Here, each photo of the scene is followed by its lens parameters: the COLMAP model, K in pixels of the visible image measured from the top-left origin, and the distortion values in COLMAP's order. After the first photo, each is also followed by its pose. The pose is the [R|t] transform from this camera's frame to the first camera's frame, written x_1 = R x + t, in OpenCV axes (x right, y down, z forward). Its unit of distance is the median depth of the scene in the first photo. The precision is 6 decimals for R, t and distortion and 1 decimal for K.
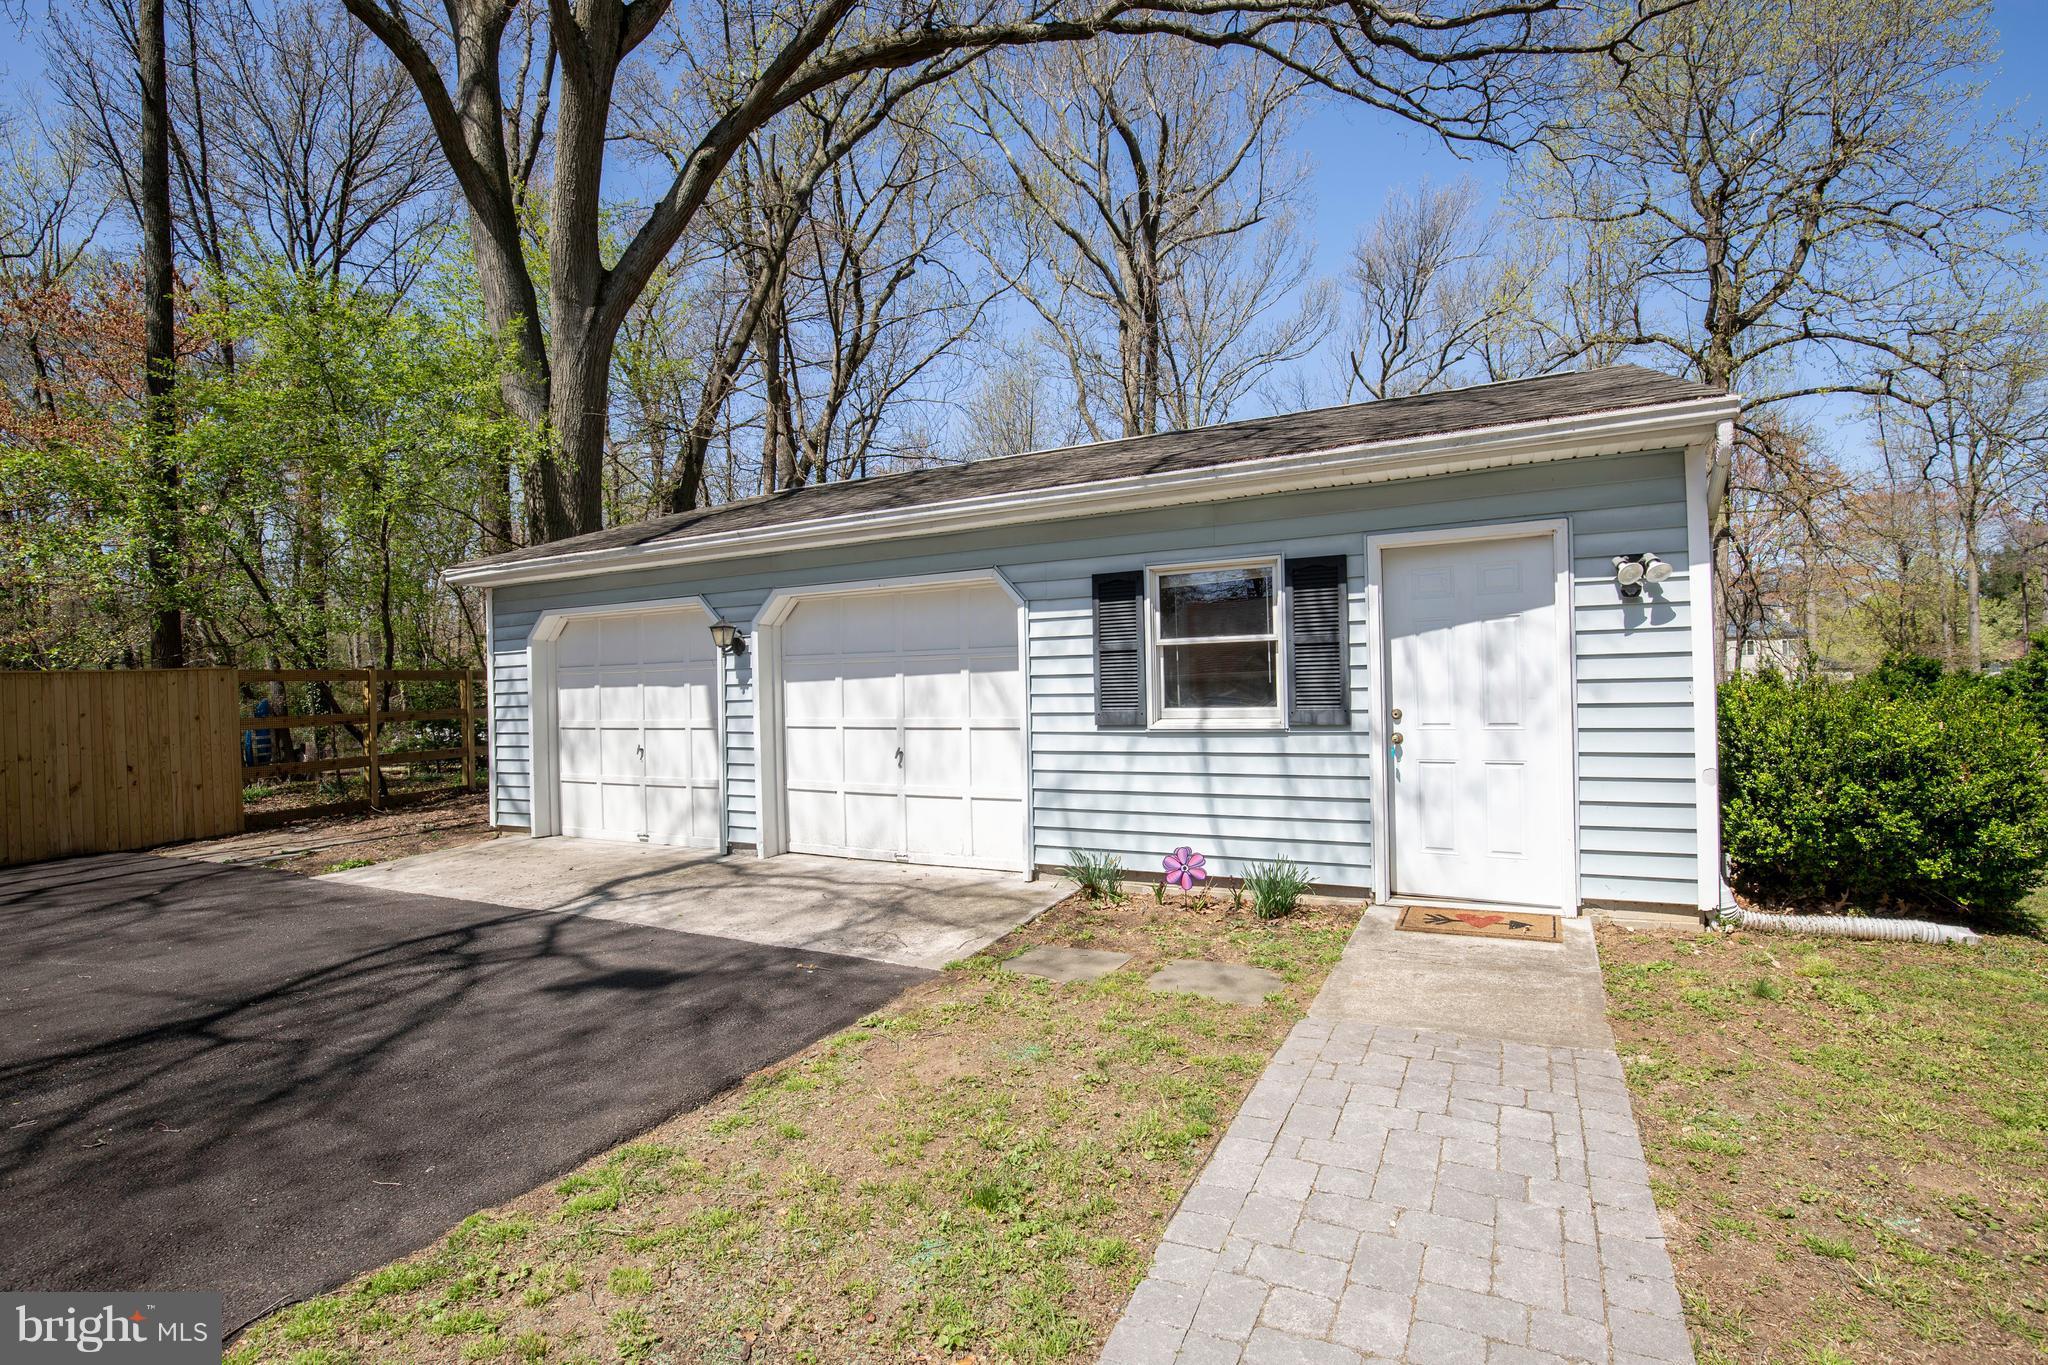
lens RADIAL K [[927.6, 0, 1024.0], [0, 927.6, 682.5], [0, 0, 1]] dist [-0.000482, -0.000216]
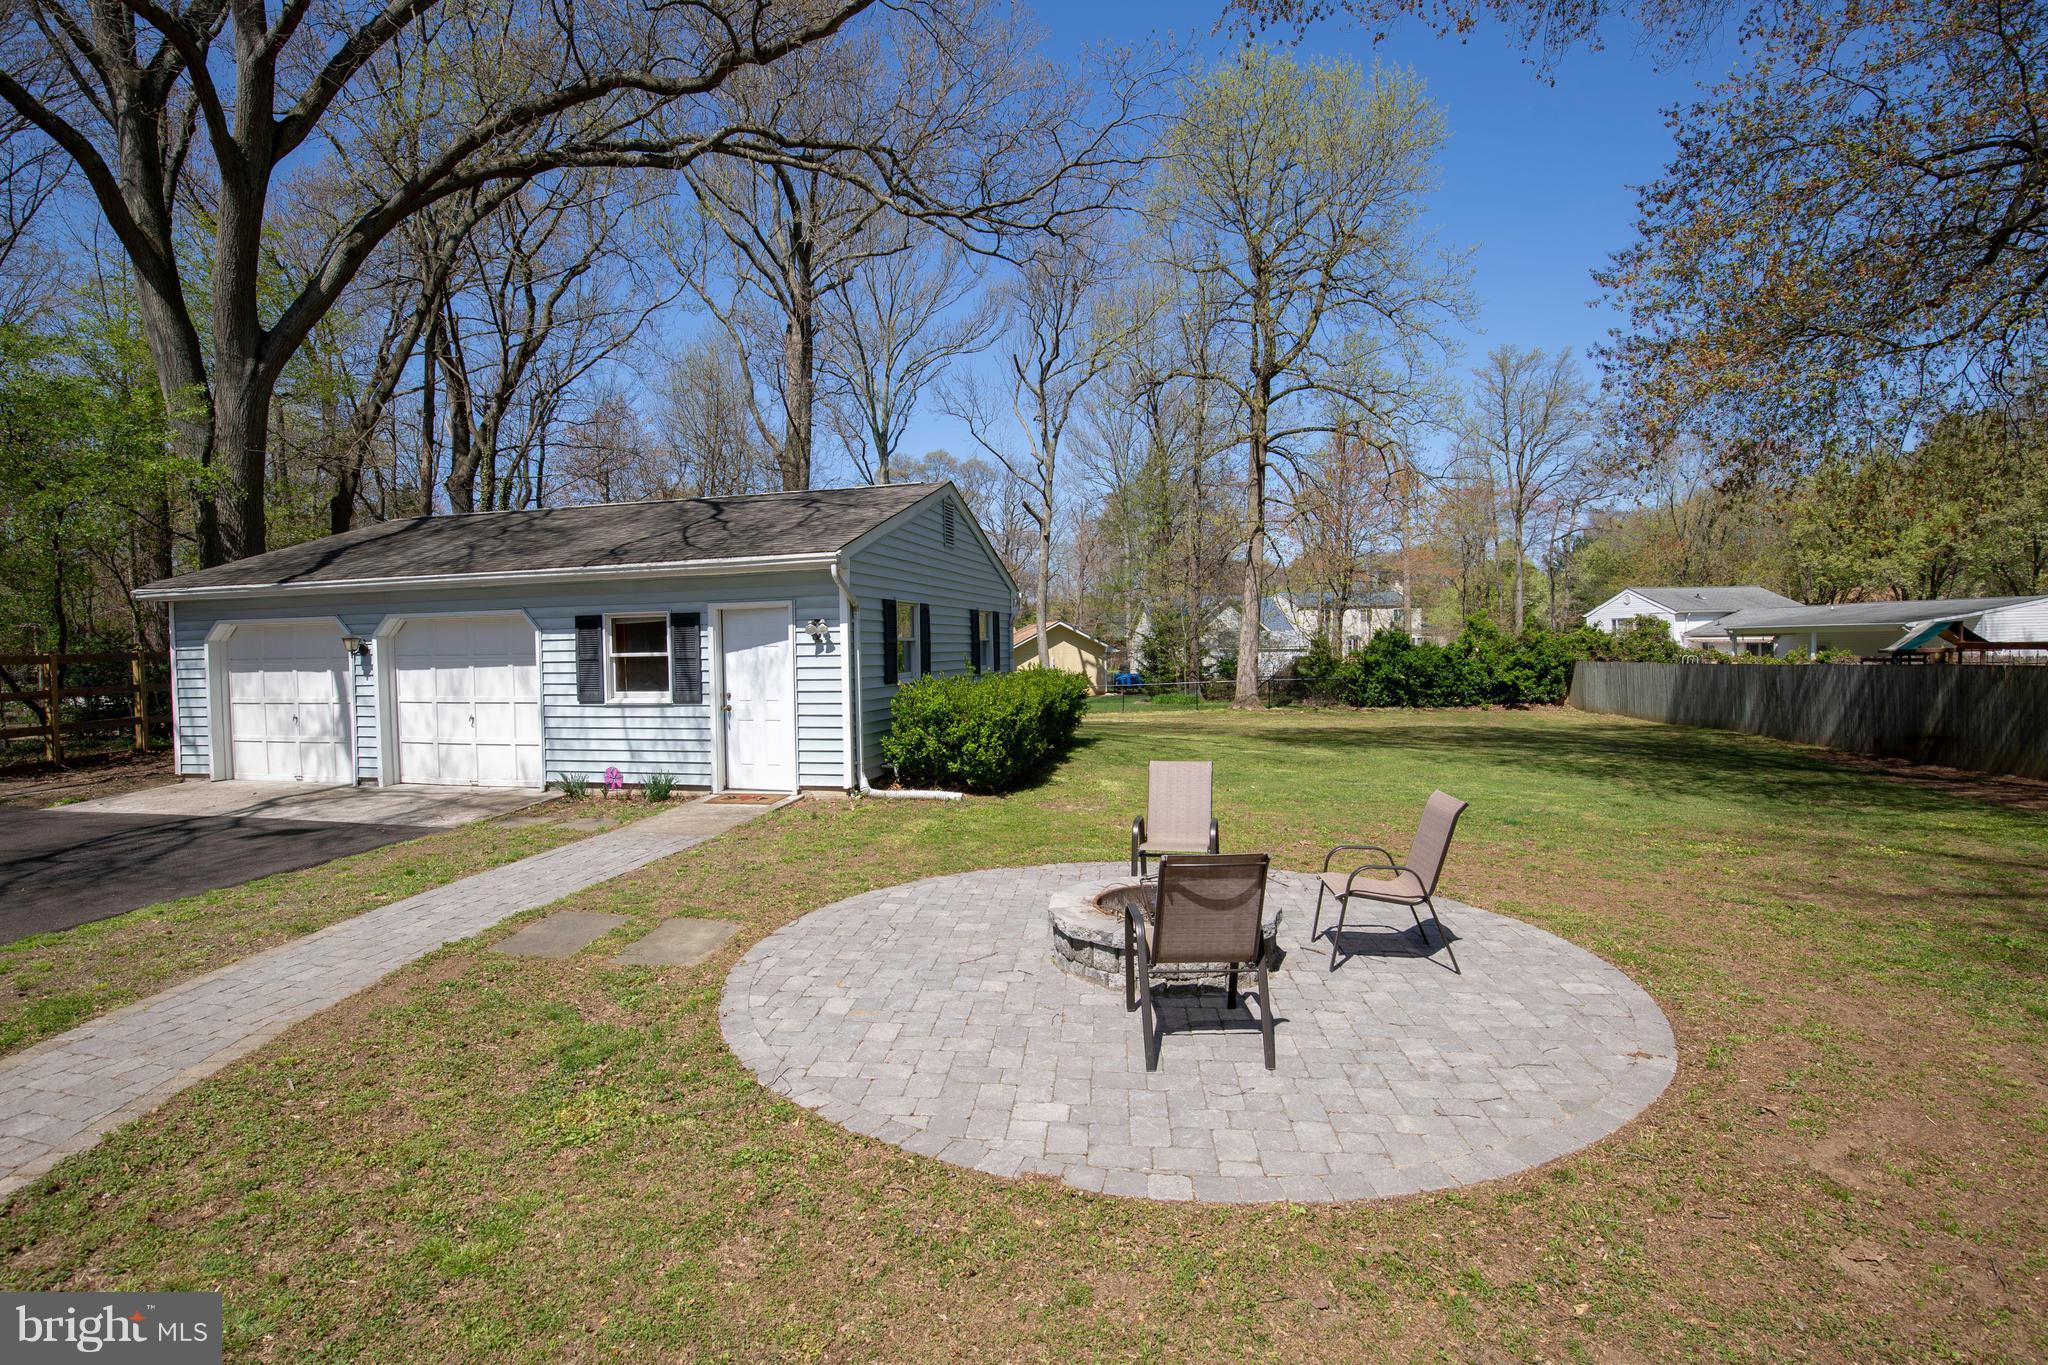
lens RADIAL K [[1025.4, 0, 1023.8], [0, 1025.4, 668.5], [0, 0, 1]] dist [-0.033966, 0.021300]
pose [[0.978134, -0.002518, 0.207963, 0.424435], [-0.004435, 0.999447, 0.032961, -0.070555], [-0.207930, -0.033163, 0.977581, -0.895418]]
